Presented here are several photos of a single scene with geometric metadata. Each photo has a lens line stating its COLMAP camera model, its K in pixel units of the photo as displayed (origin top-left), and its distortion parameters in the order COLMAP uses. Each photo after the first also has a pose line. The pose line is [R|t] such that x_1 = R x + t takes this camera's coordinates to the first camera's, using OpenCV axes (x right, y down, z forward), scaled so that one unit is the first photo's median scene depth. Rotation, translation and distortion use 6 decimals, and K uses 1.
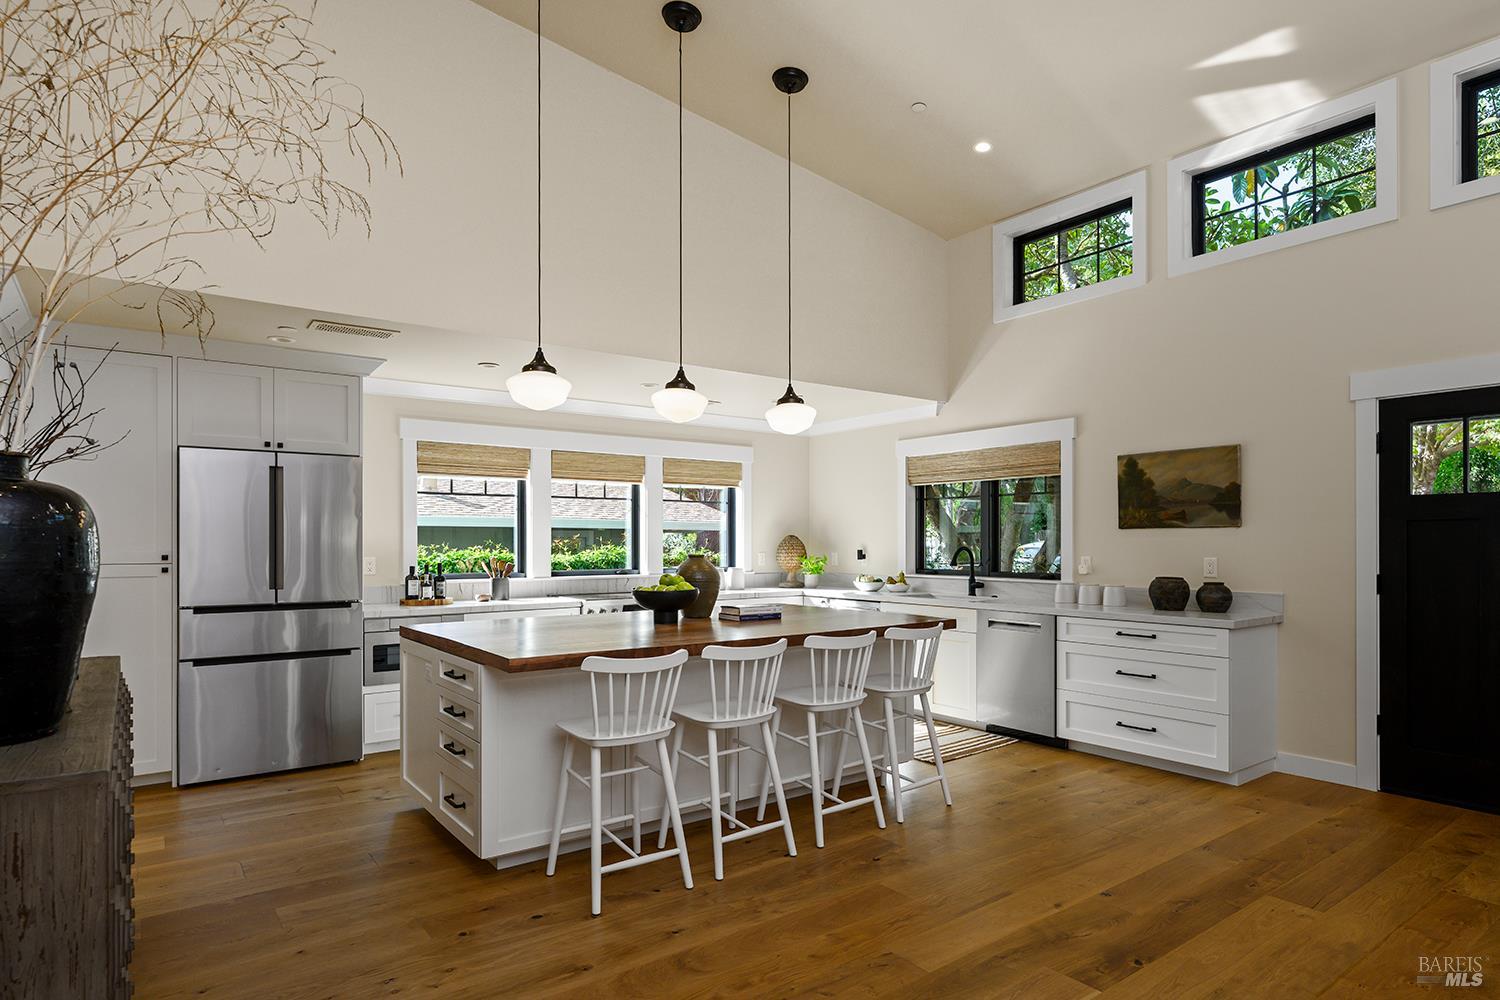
lens RADIAL K [[824.4, 0, 736.4], [0, 824.4, 542.0], [0, 0, 1]] dist [-0.008228, -0.000315]
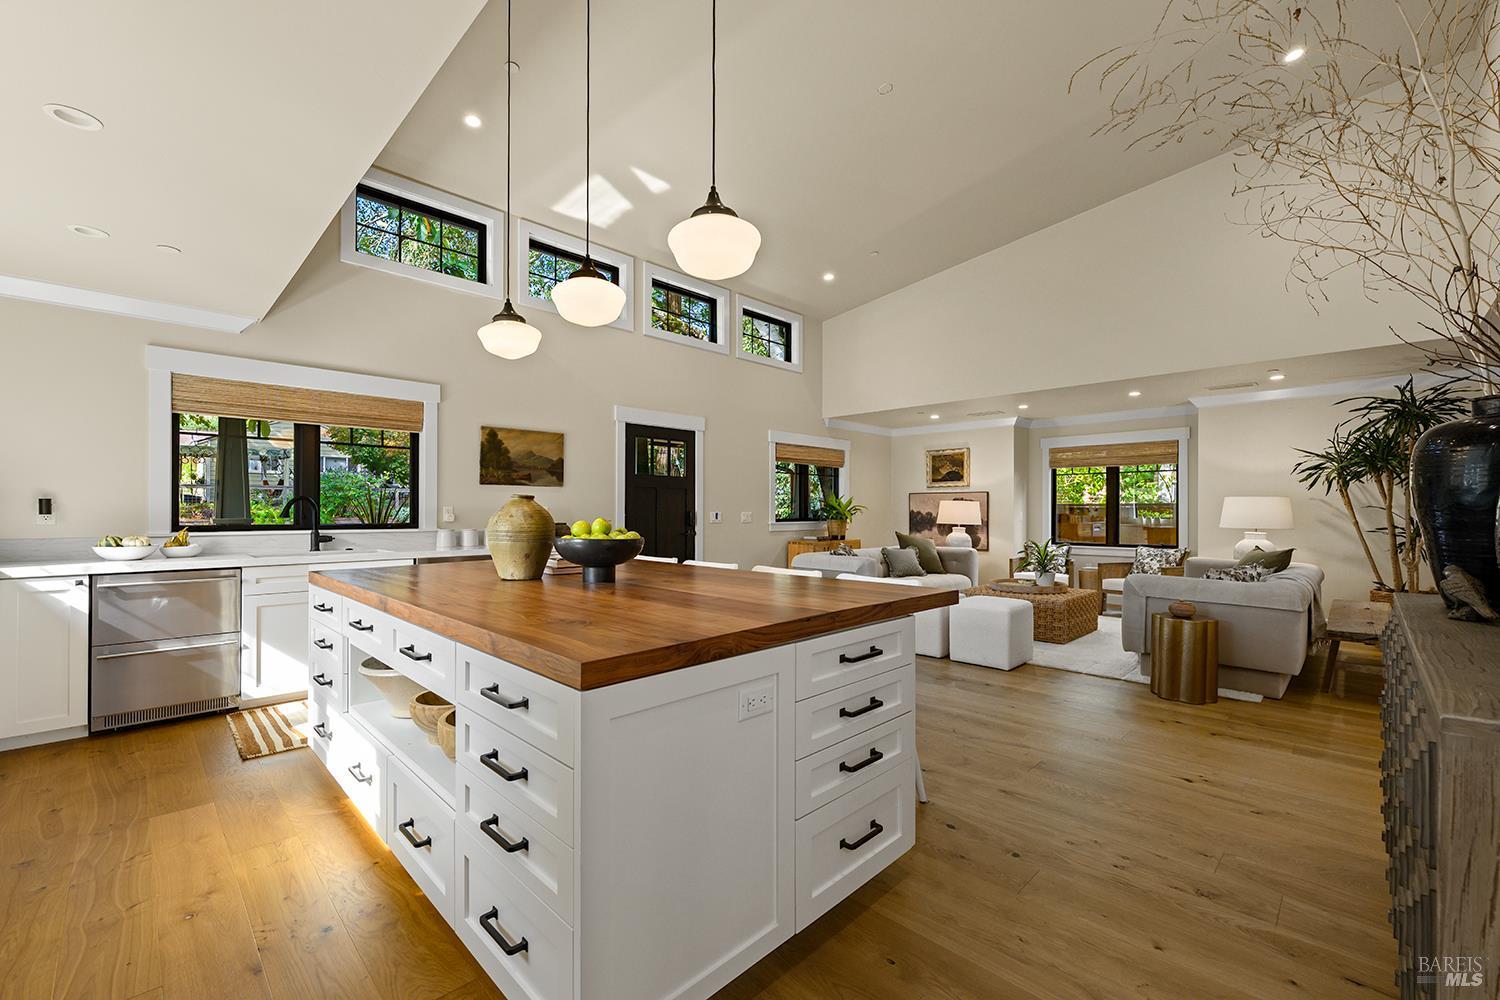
lens RADIAL K [[624.5, 0, 750.2], [0, 624.5, 509.1], [0, 0, 1]] dist [-0.002029, 0.000046]
pose [[-0.161141, 0.000697, 0.986931, -0.546999], [-0.004117, 0.999991, -0.001378, 0.021741], [-0.986923, -0.004286, -0.161136, 0.756118]]
